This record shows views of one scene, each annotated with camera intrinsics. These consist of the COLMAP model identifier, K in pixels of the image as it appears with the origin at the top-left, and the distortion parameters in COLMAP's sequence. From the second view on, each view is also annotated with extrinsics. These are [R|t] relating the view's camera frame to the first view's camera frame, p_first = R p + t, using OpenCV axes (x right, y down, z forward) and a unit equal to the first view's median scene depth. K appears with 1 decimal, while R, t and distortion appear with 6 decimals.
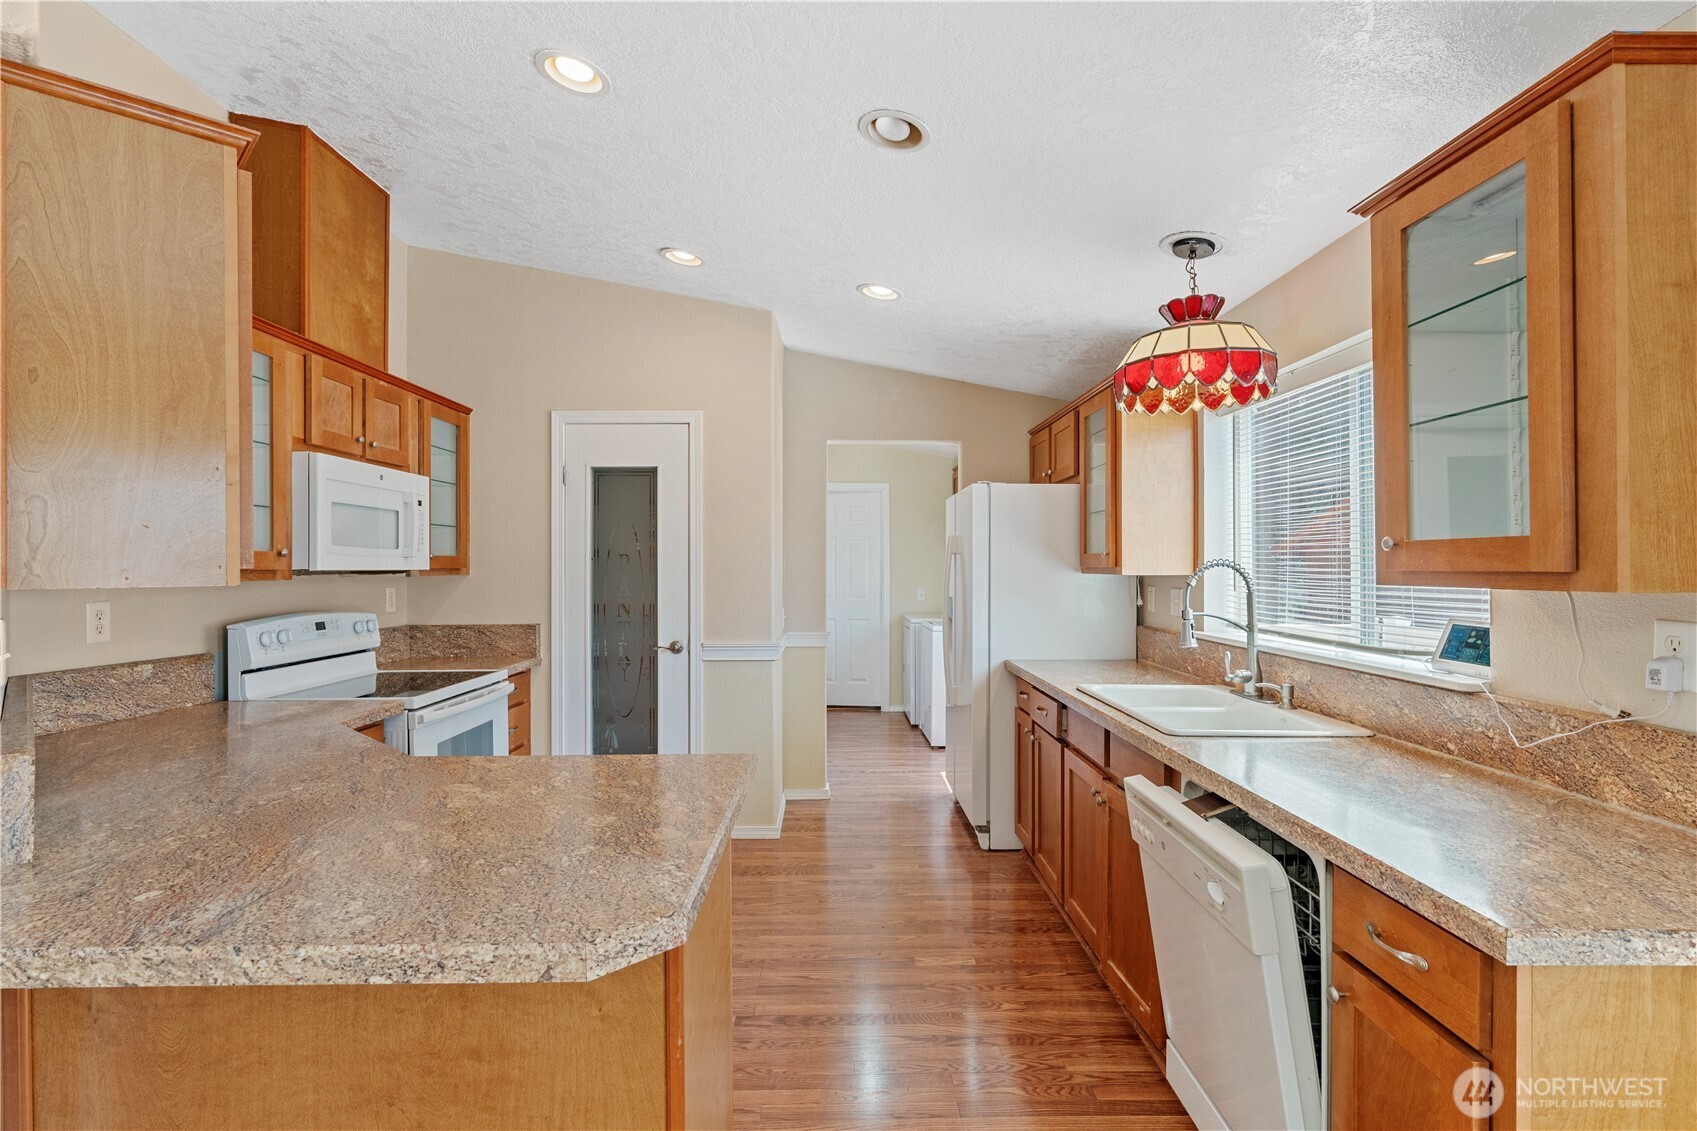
lens RADIAL K [[813.6, 0, 848.5], [0, 813.6, 565.5], [0, 0, 1]] dist [0.002441, 0.000808]
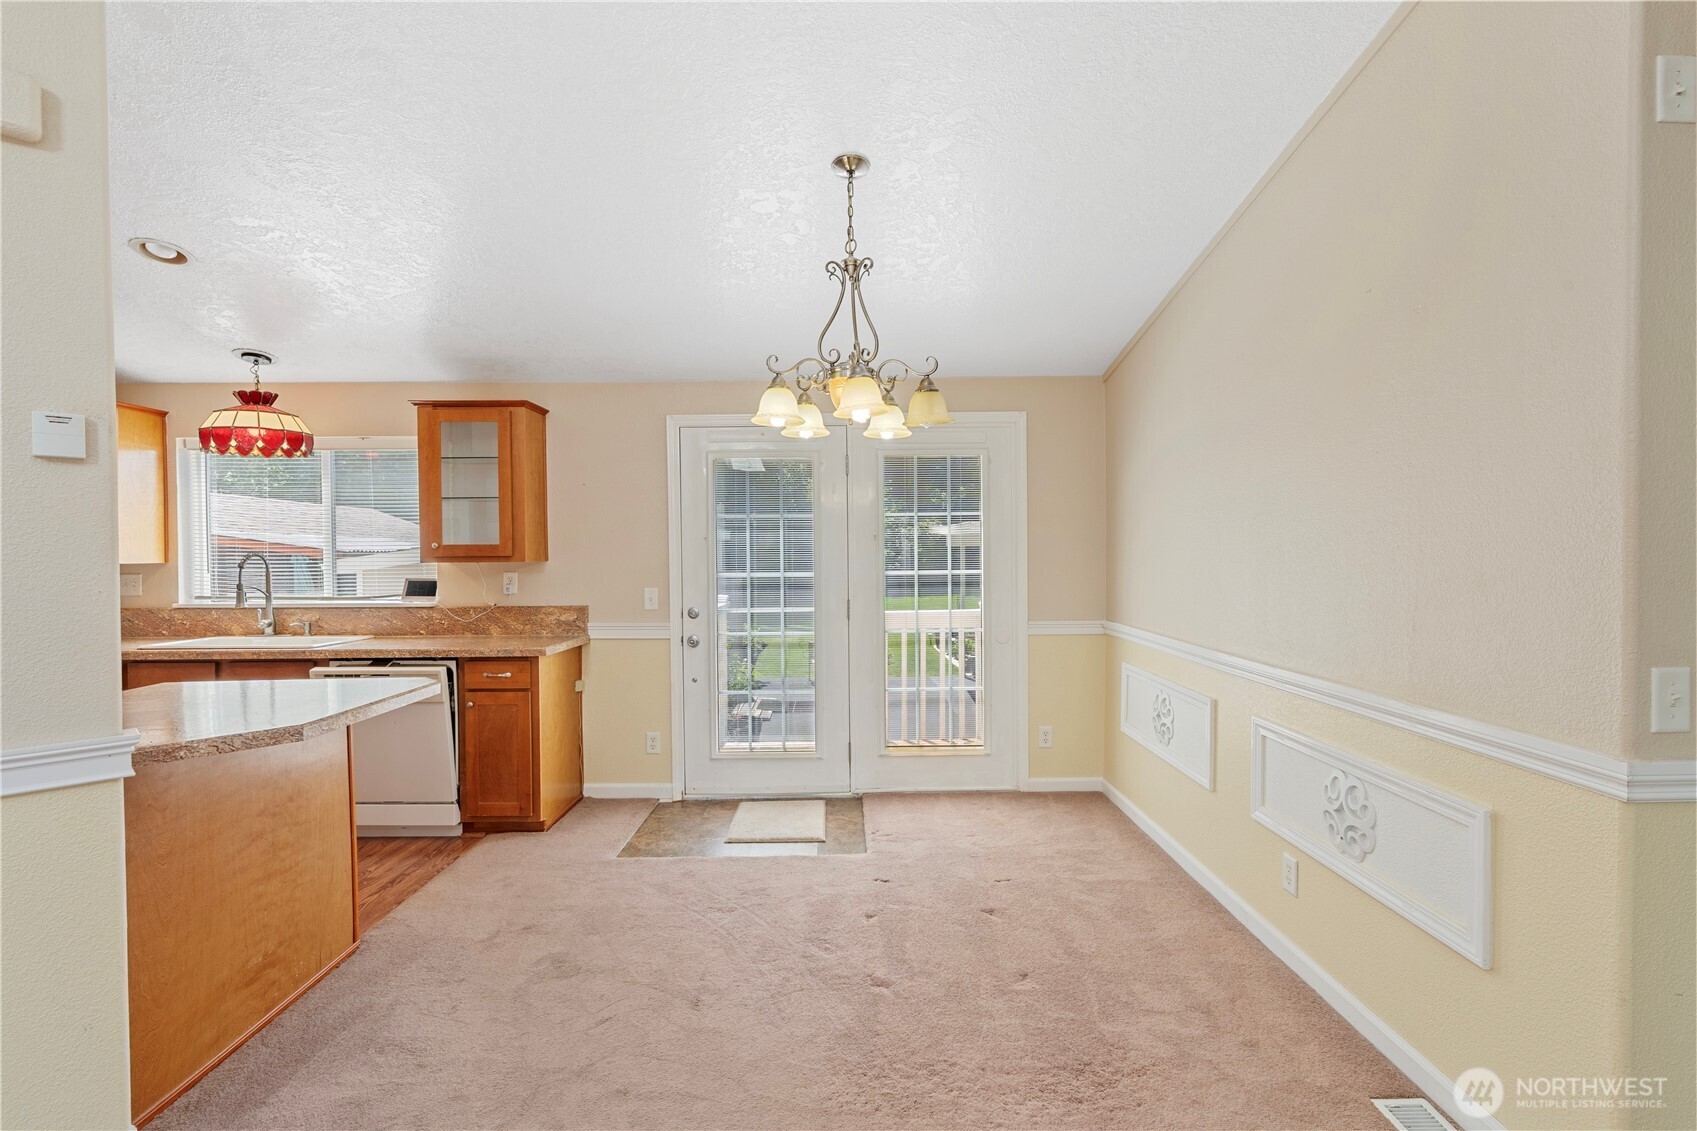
lens RADIAL K [[824.7, 0, 848.5], [0, 824.7, 565.5], [0, 0, 1]] dist [0.001321, 0.000369]
pose [[0.009075, -0.014997, 0.999846, -1.396584], [0.002865, 0.999884, 0.014972, 0.000078], [-0.999955, 0.002729, 0.009117, -0.213645]]
